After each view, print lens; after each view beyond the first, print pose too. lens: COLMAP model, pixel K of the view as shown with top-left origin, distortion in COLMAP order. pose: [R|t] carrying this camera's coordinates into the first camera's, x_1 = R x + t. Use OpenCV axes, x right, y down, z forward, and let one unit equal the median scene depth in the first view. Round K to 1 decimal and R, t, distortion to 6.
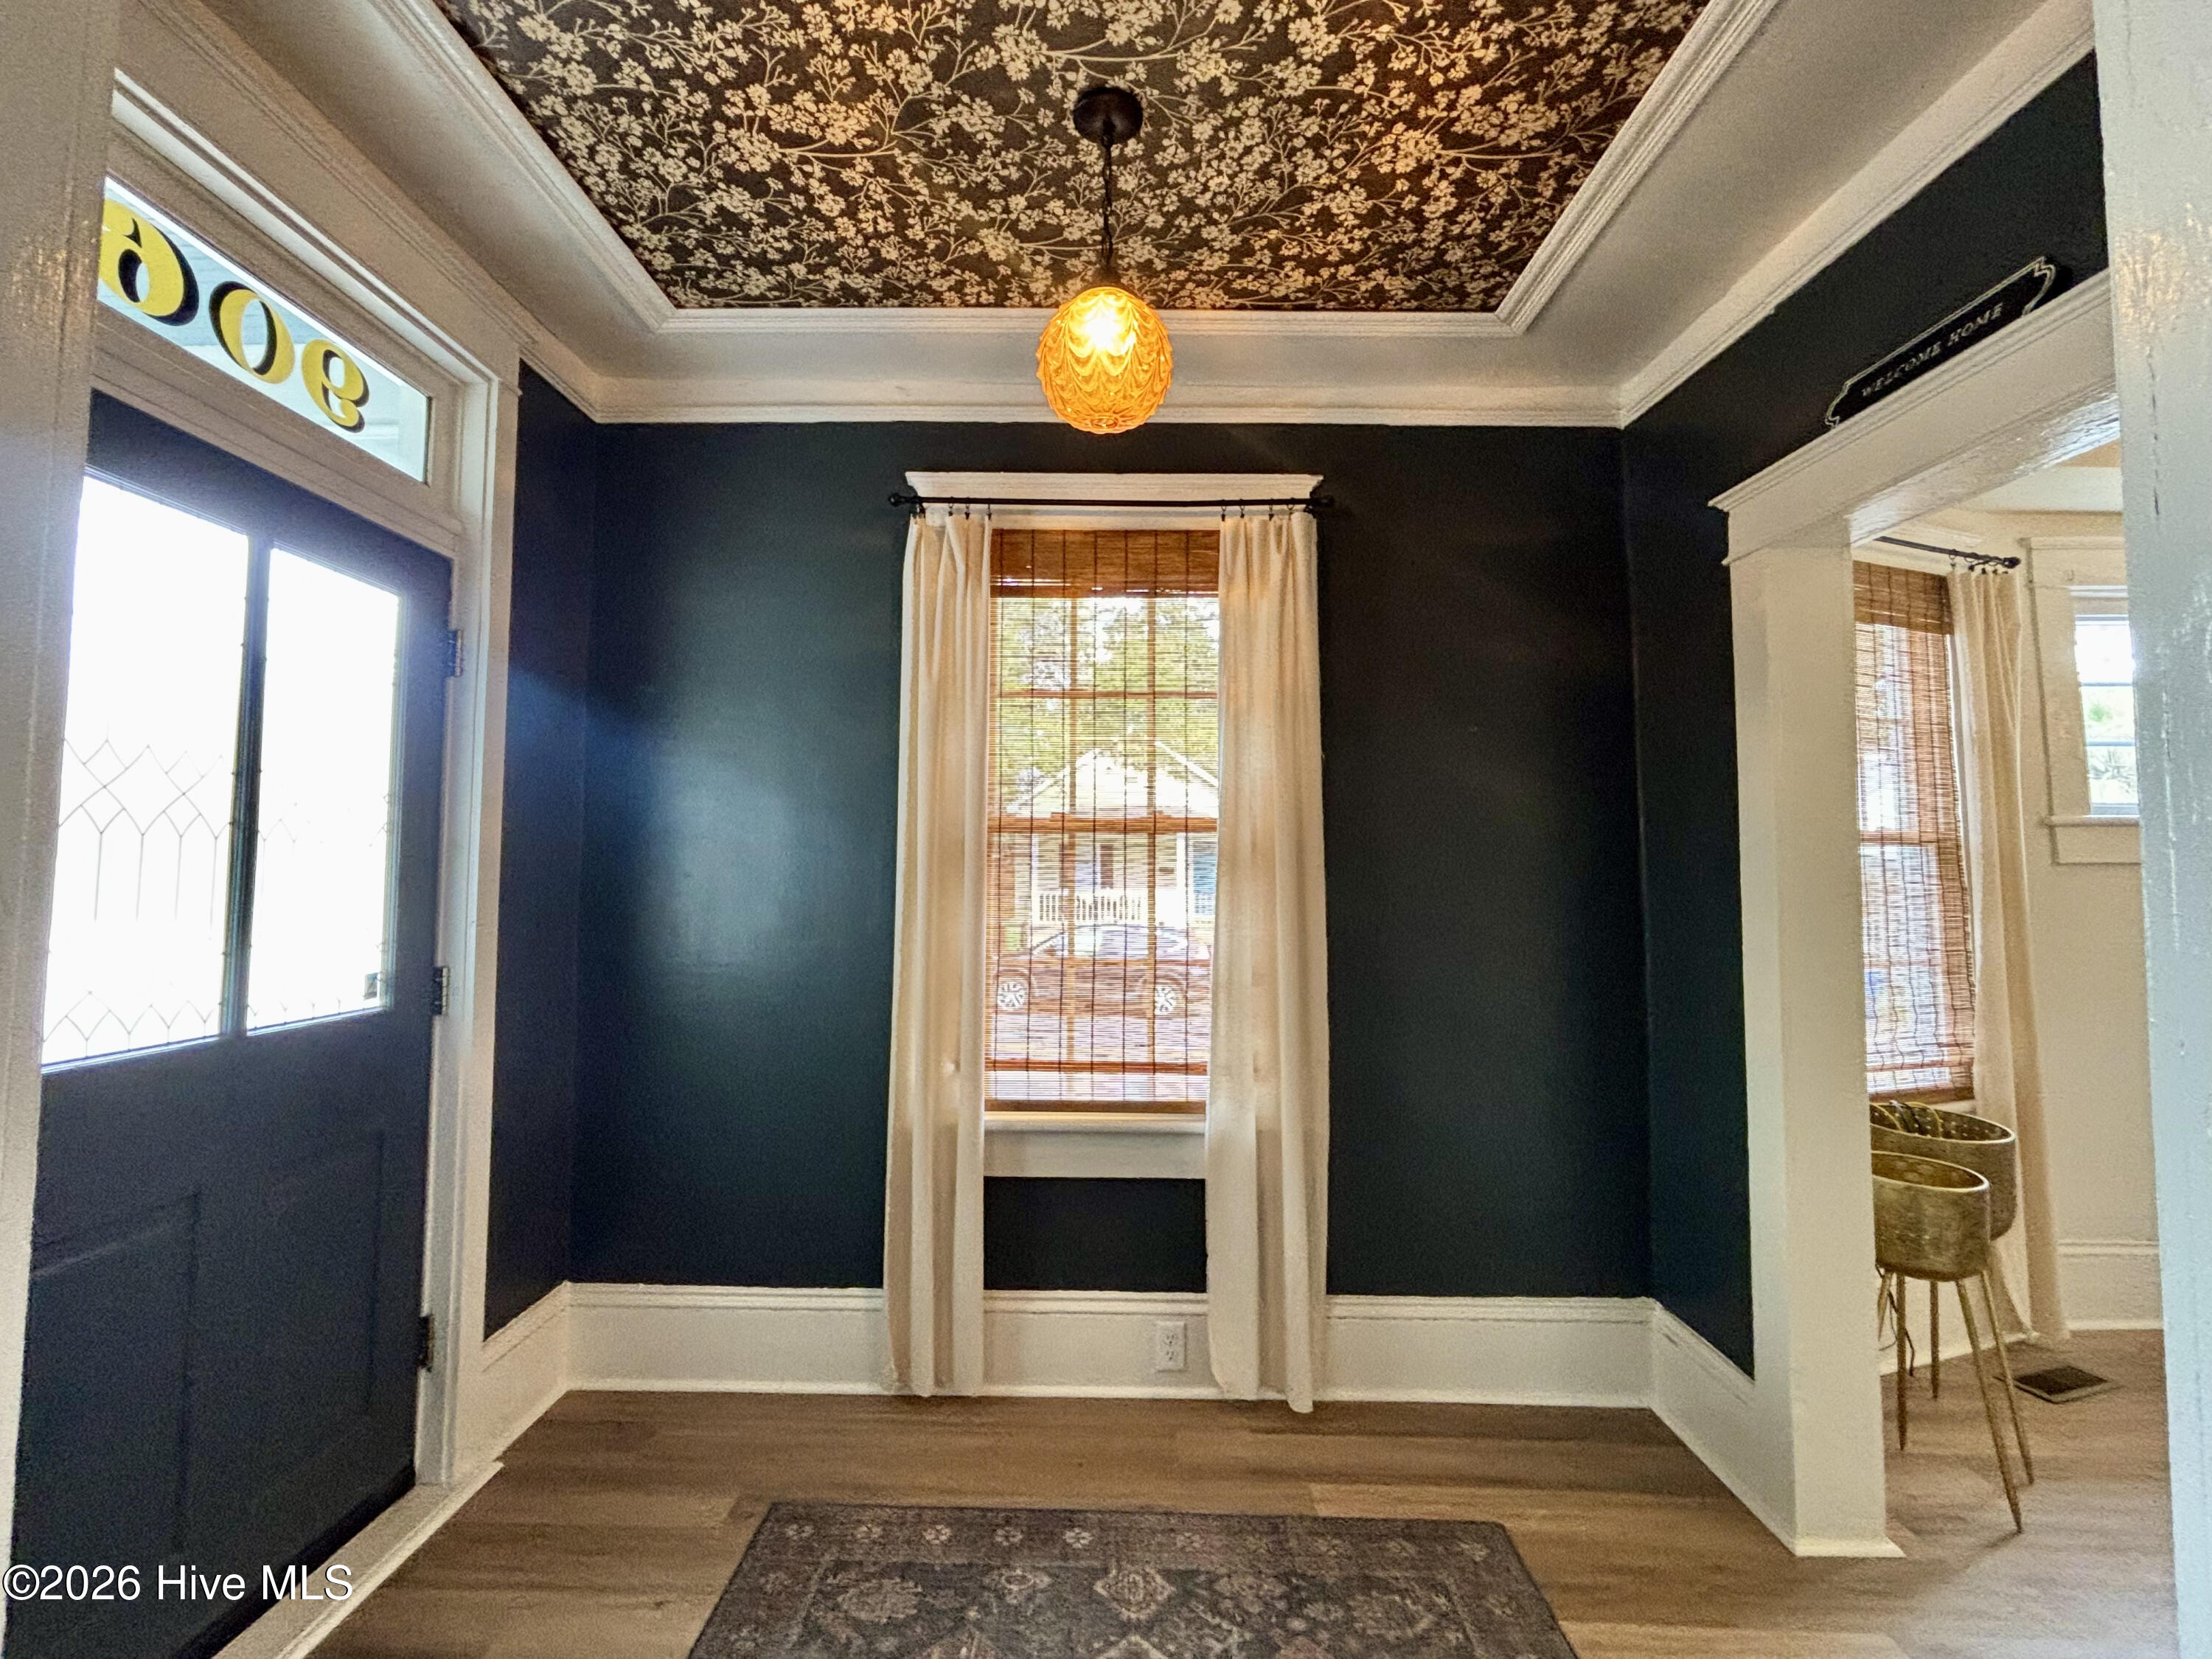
lens RADIAL K [[984.4, 0, 1098.1], [0, 984.4, 828.9], [0, 0, 1]] dist [-0.064072, 0.035979]
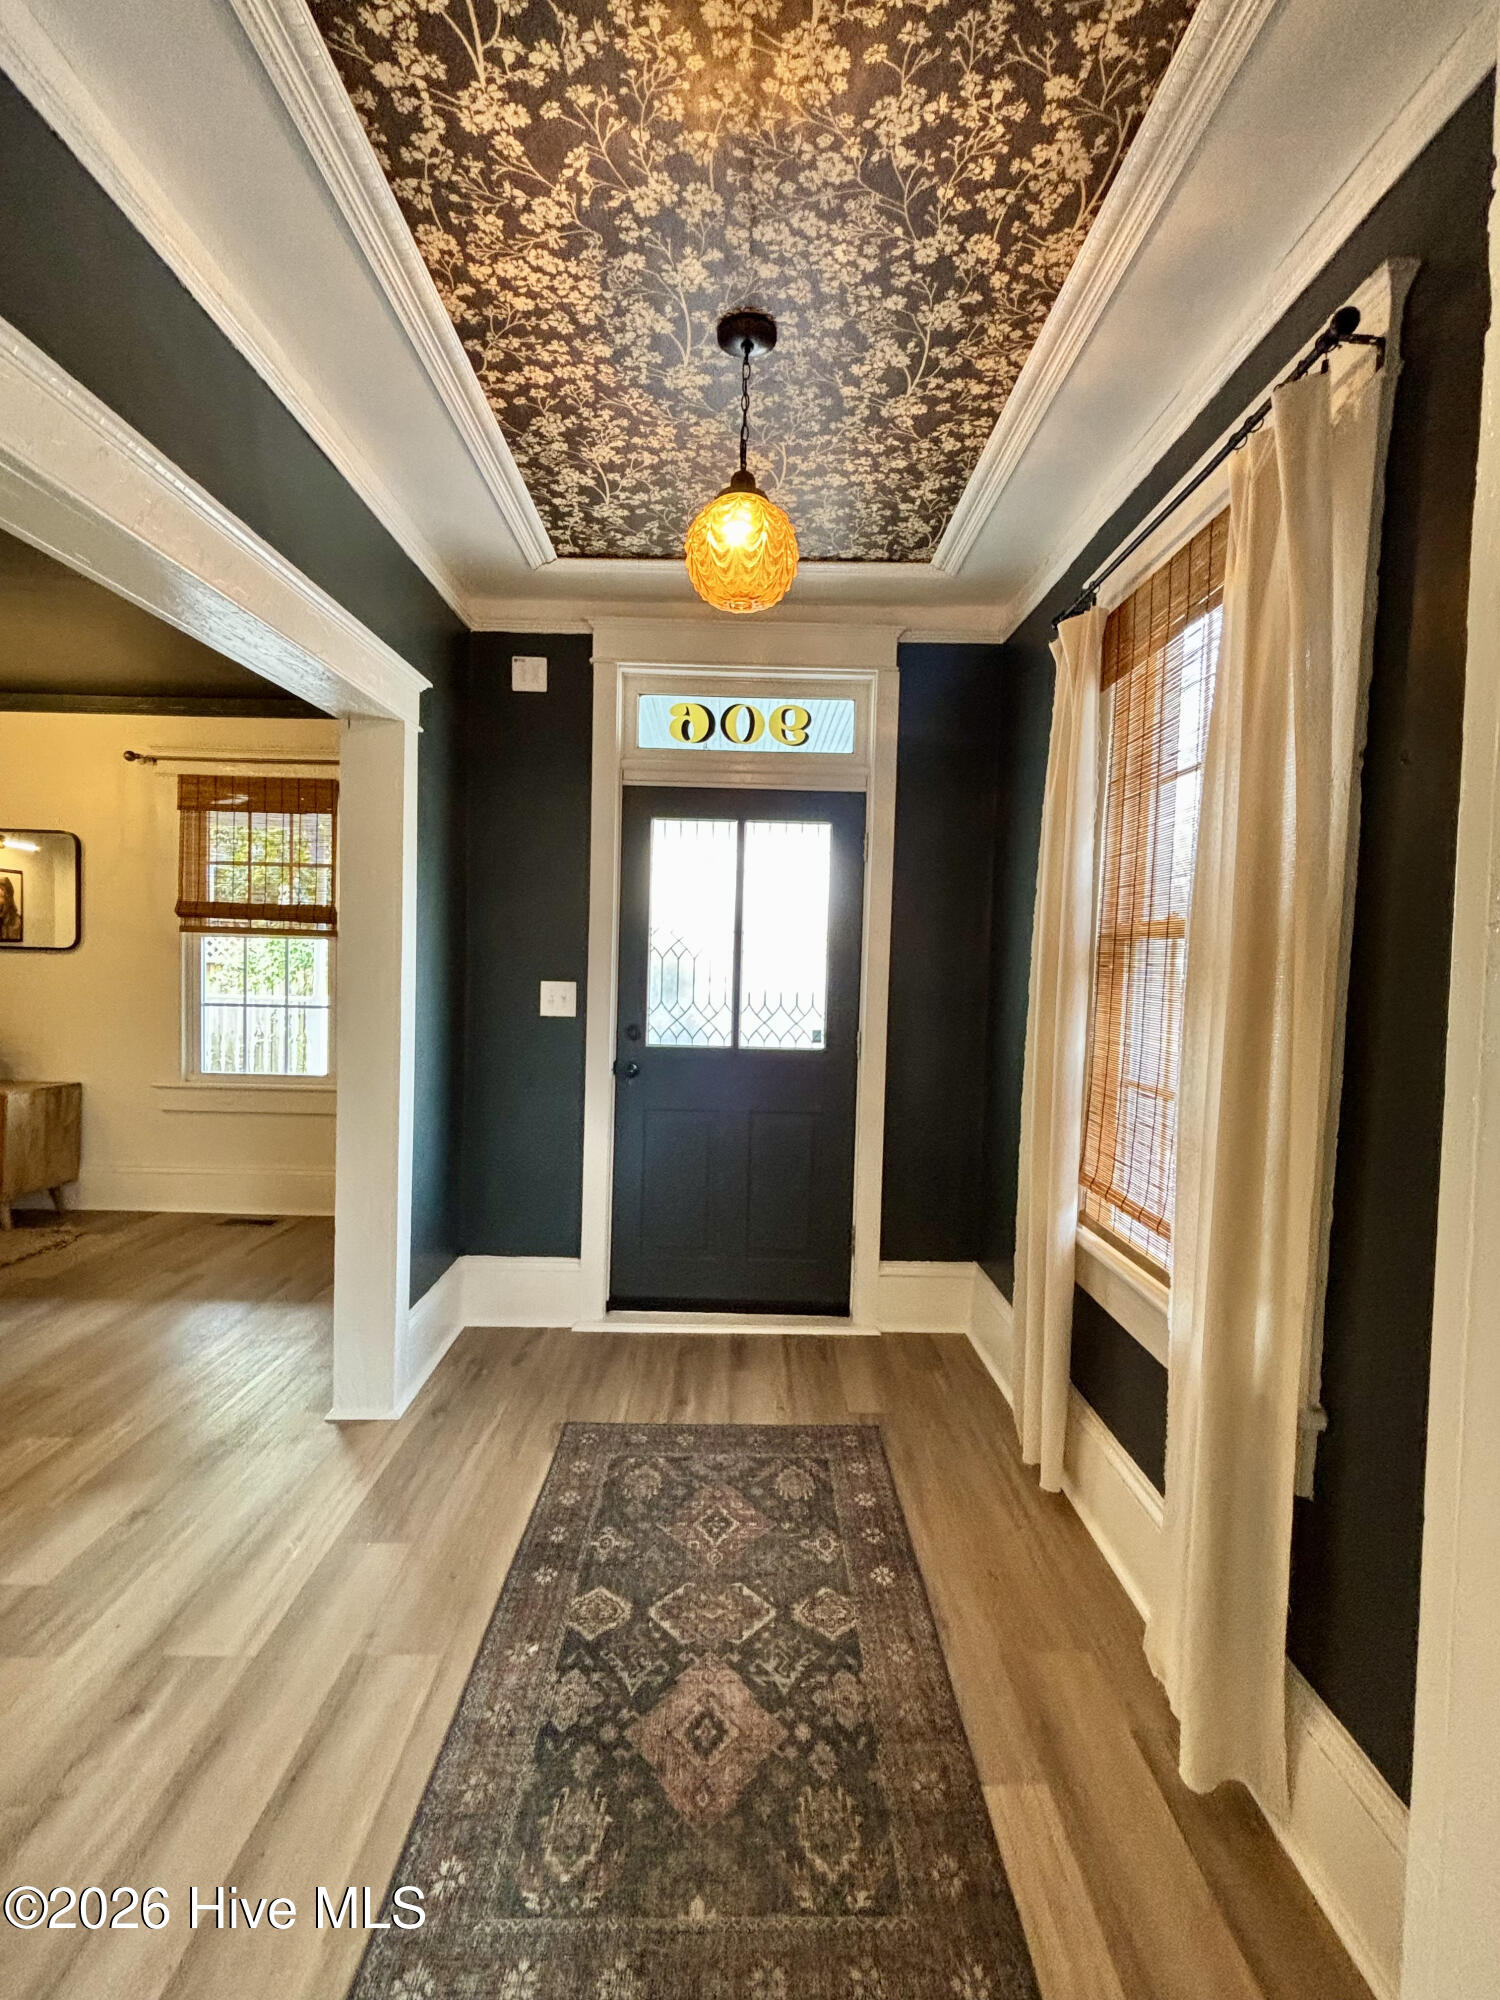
lens RADIAL K [[885.3, 0, 750.0], [0, 885.3, 1000.0], [0, 0, 1]] dist [0.002469, -0.000882]
pose [[0.030297, 0.034977, -0.998929, 1.118041], [0.029912, 0.998908, 0.035884, 0.027450], [0.999093, -0.030967, 0.029217, 0.948497]]
